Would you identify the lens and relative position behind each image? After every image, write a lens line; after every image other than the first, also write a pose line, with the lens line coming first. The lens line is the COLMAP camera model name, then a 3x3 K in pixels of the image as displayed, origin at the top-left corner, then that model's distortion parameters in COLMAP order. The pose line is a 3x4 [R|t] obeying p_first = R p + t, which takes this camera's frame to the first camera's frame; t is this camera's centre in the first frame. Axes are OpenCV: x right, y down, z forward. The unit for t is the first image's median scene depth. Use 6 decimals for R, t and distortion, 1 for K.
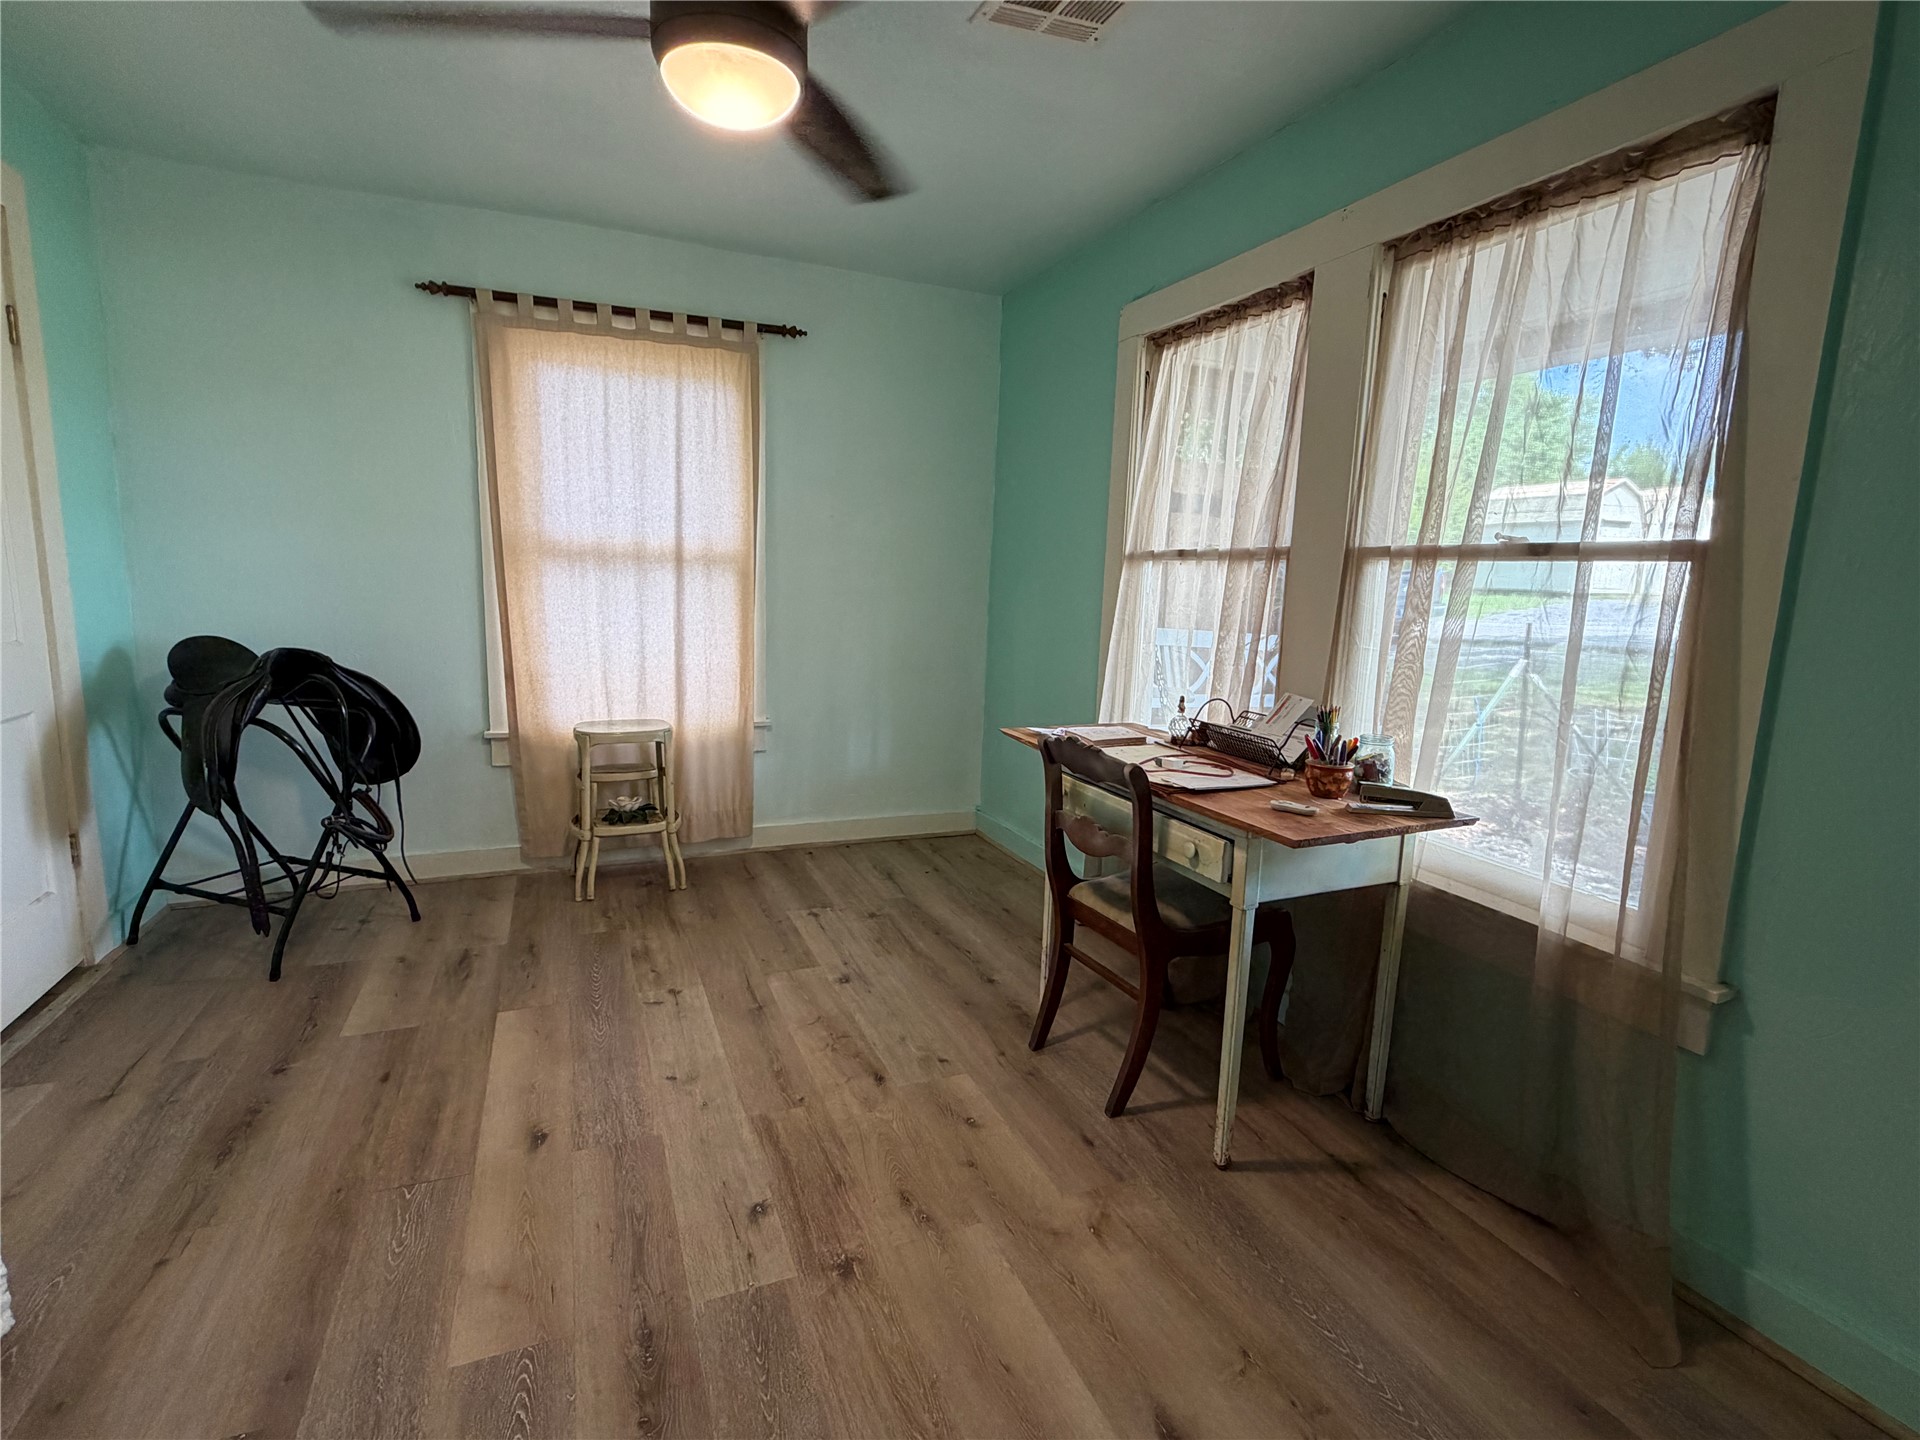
lens RADIAL K [[925.6, 0, 952.9], [0, 925.6, 725.4], [0, 0, 1]] dist [0.000706, -0.000428]
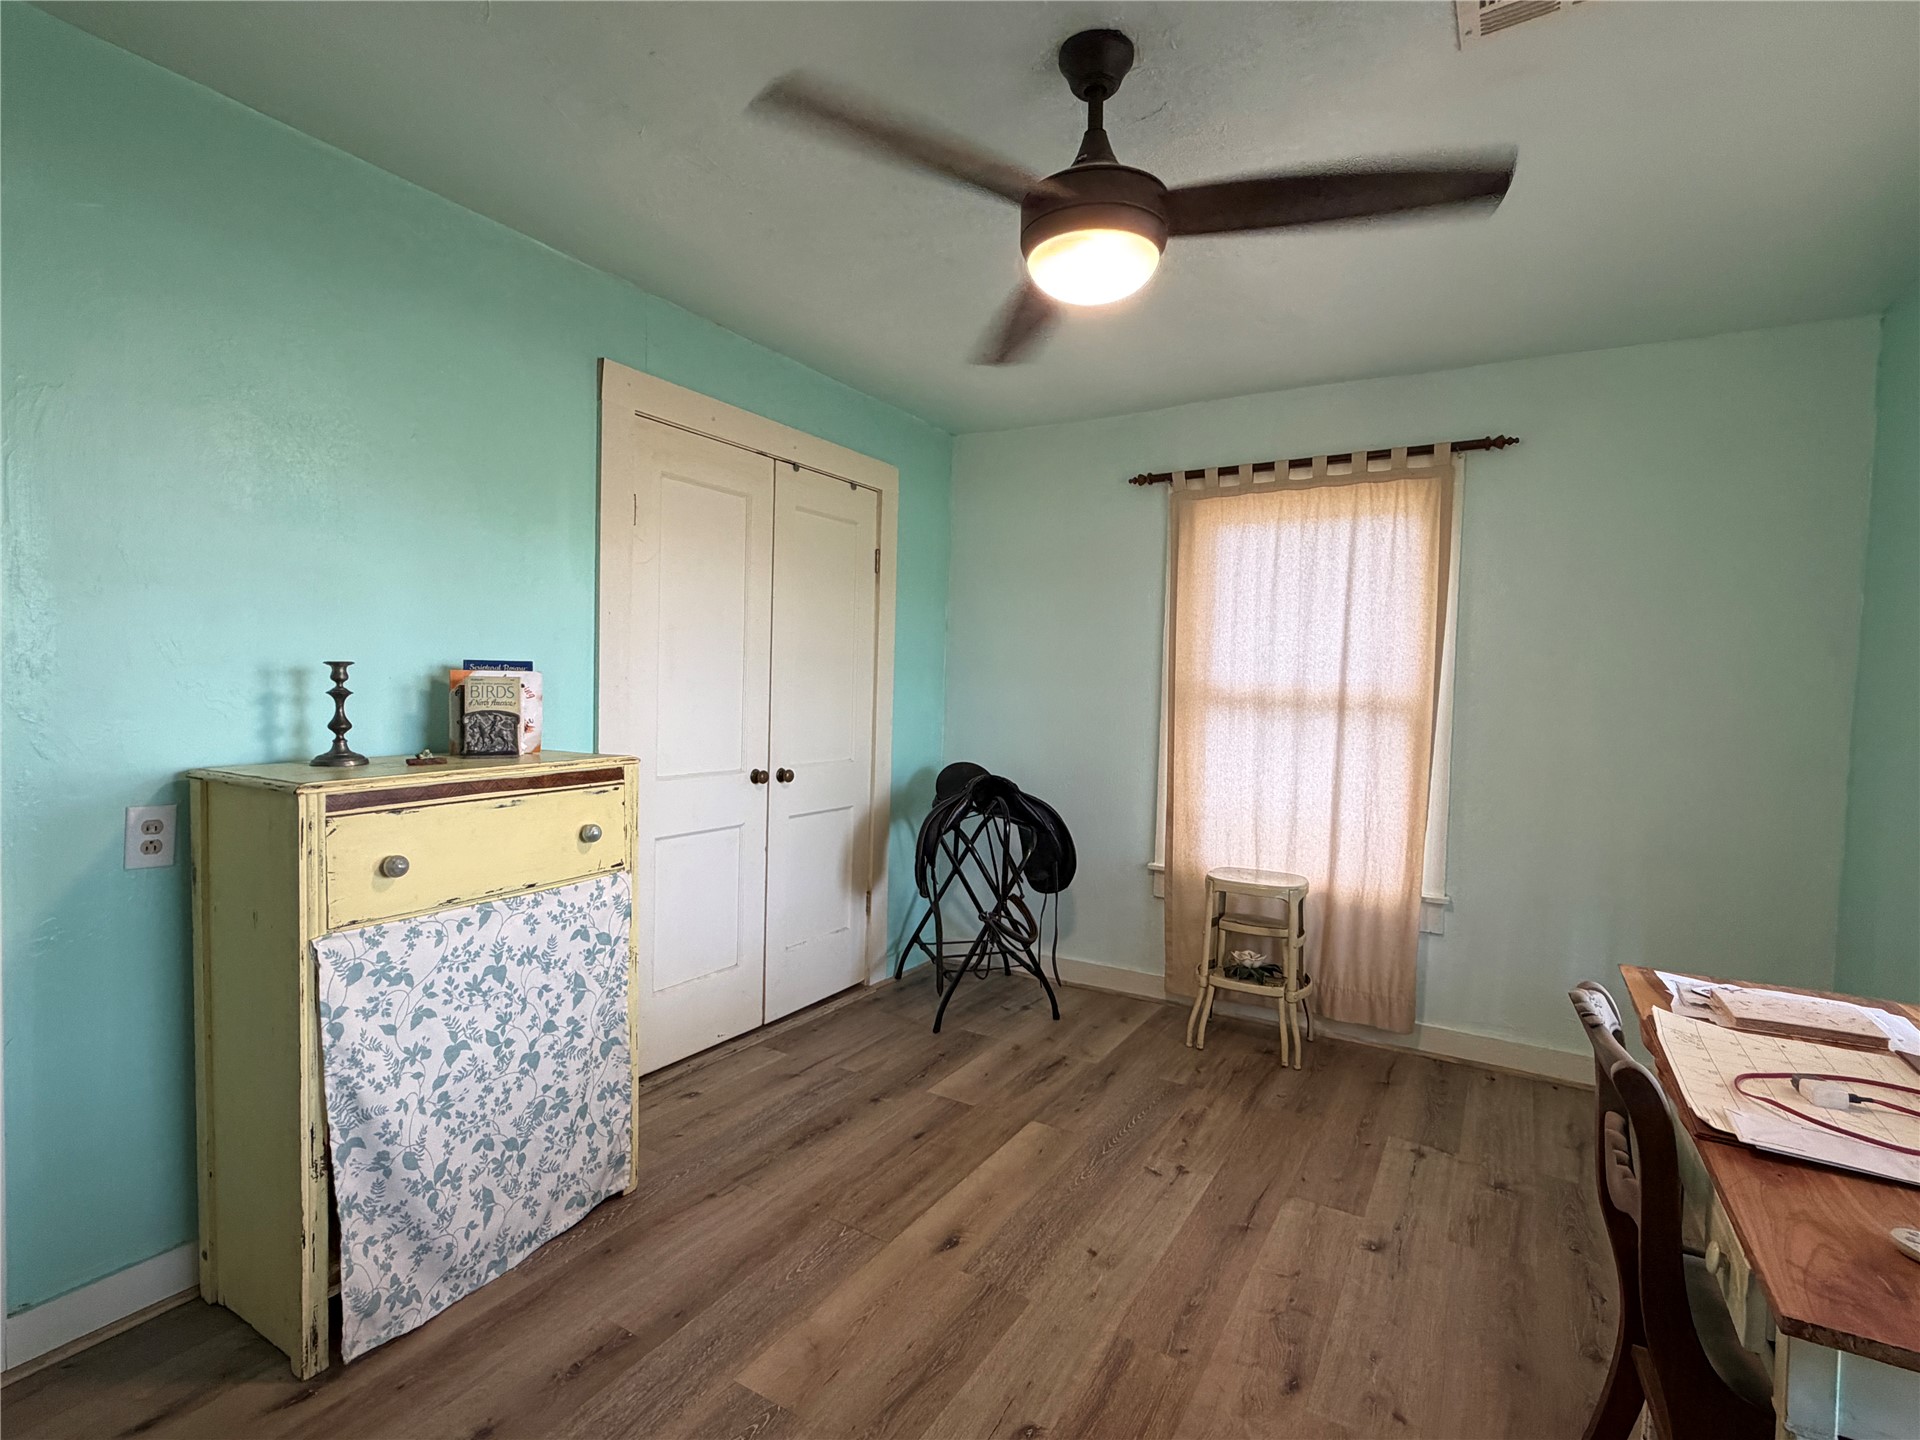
lens RADIAL K [[925.6, 0, 955.4], [0, 925.6, 721.2], [0, 0, 1]] dist [0.000706, -0.000428]
pose [[0.588015, 0.016256, -0.808687, 0.247784], [-0.139842, 0.986785, -0.081846, -0.038386], [0.796670, 0.161215, 0.582518, 0.168322]]
